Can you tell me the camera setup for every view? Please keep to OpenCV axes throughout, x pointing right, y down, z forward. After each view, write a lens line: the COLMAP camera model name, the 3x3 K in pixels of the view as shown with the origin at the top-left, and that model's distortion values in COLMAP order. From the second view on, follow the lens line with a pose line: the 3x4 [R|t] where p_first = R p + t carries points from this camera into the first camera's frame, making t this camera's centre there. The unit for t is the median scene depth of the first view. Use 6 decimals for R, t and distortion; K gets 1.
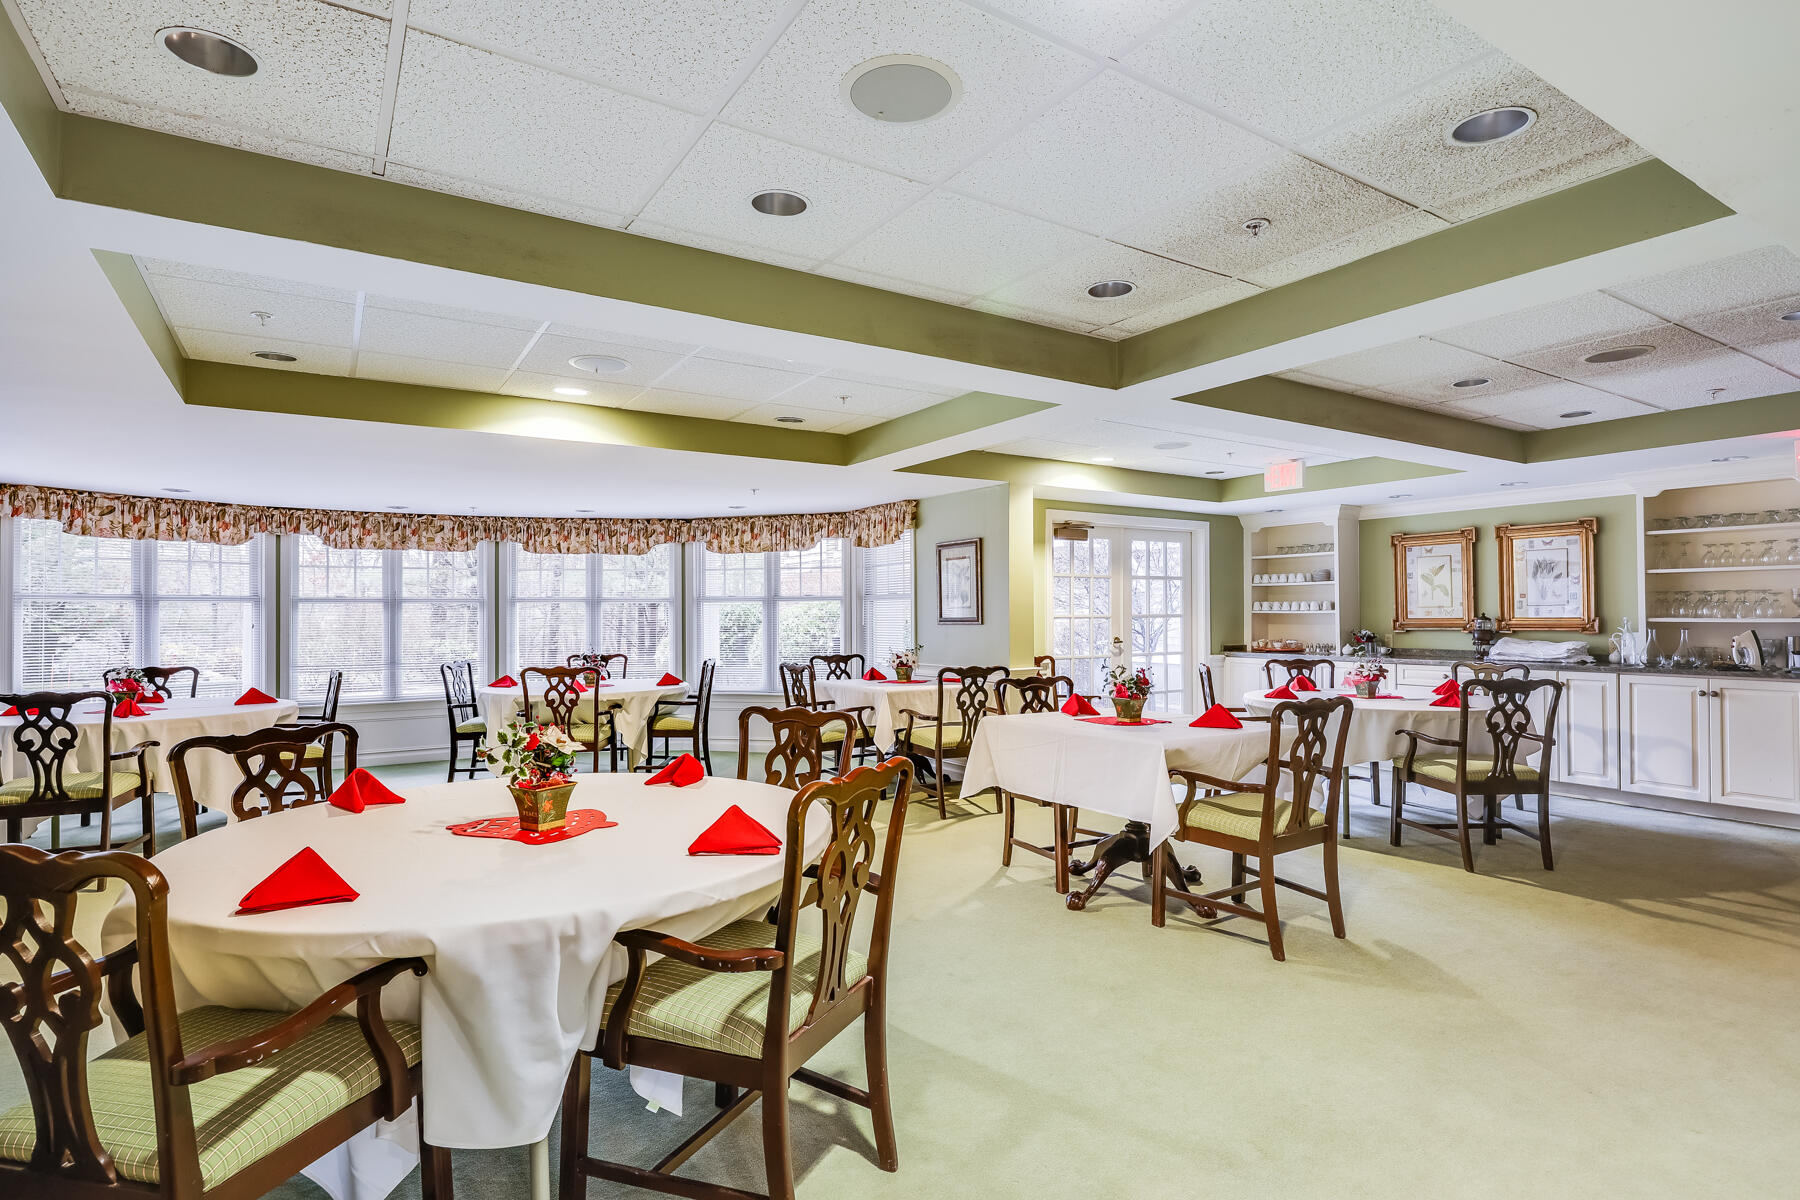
lens RADIAL K [[1308.2, 0, 900.0], [0, 1308.2, 600.0], [0, 0, 1]] dist [0.002690, 0.003103]
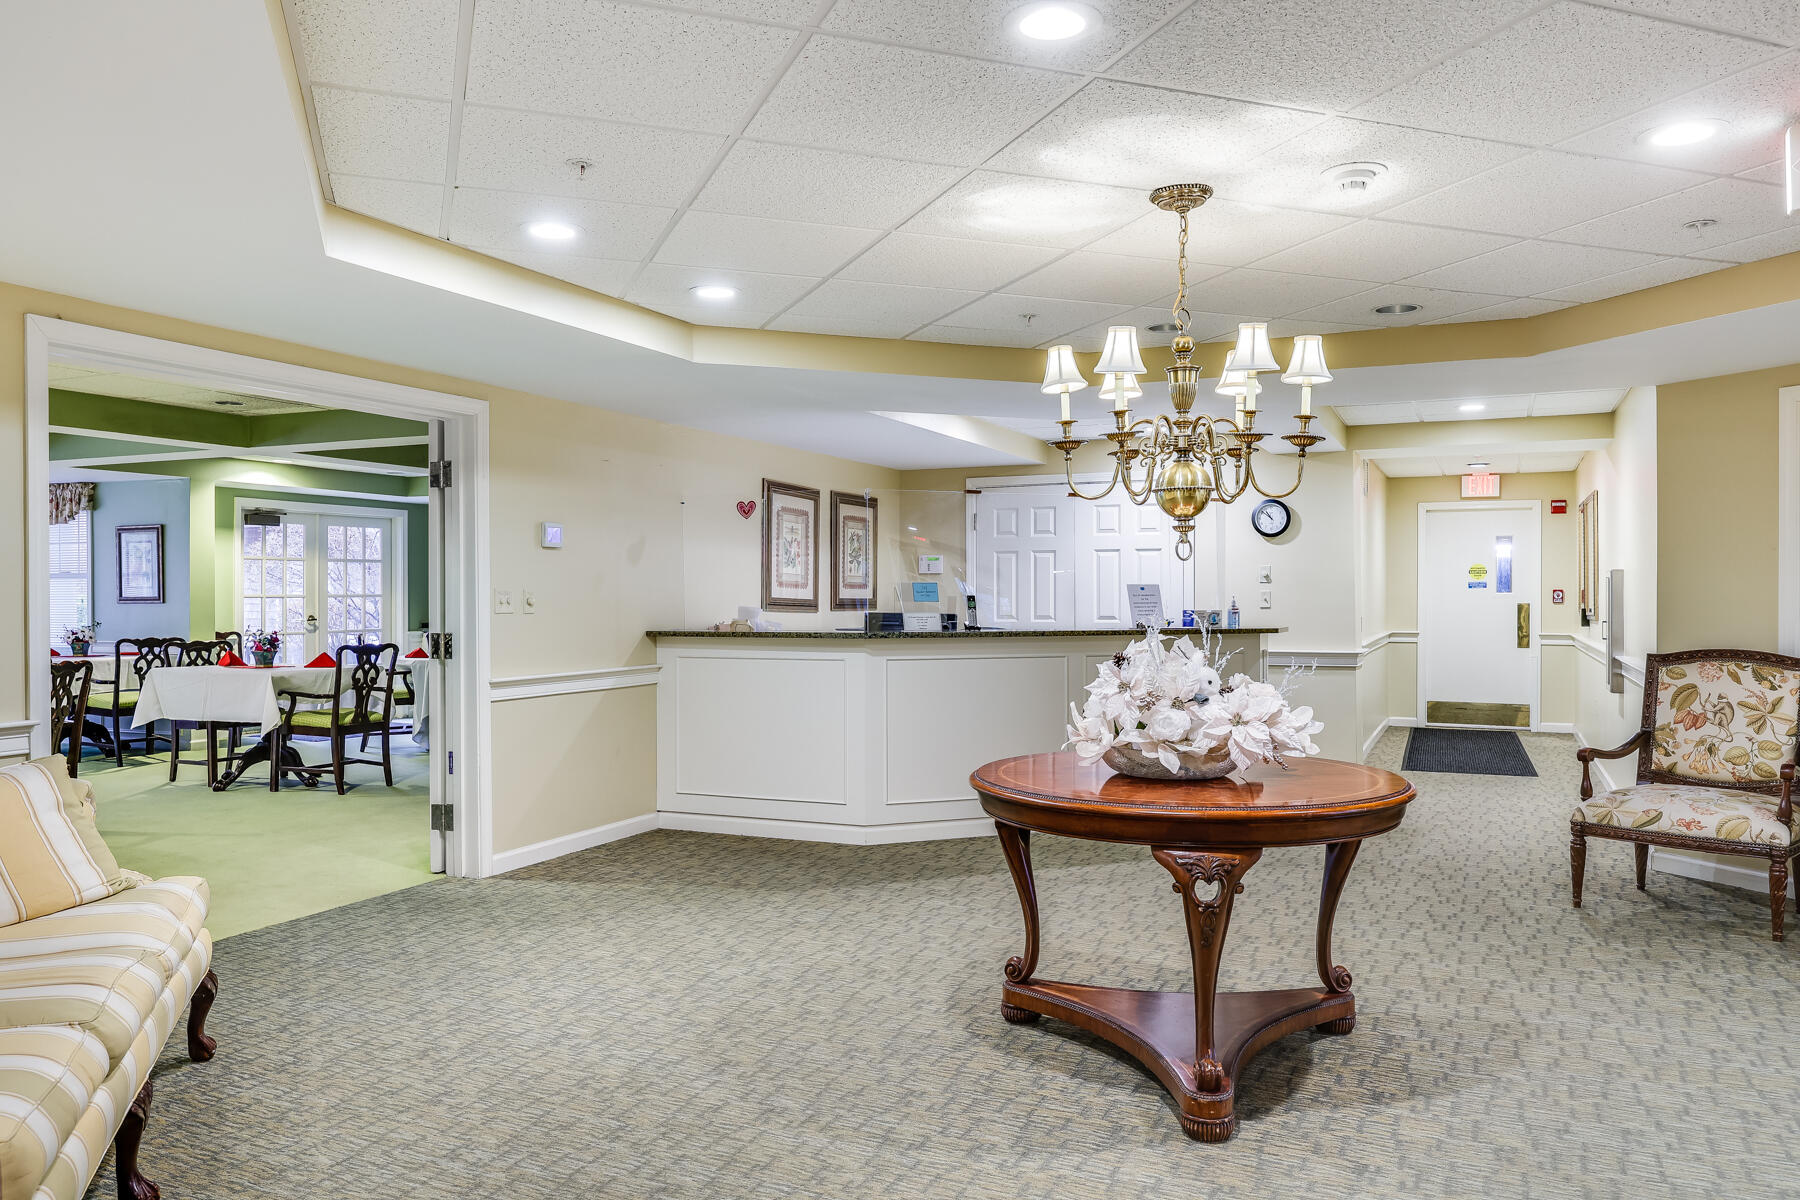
lens RADIAL K [[1308.2, 0, 900.0], [0, 1308.2, 600.0], [0, 0, 1]] dist [0.002690, 0.003103]
pose [[0.844609, 0.003429, 0.535373, -0.005515], [-0.011083, 0.999877, 0.011080, -0.003961], [-0.535269, -0.015291, 0.844543, -0.357494]]
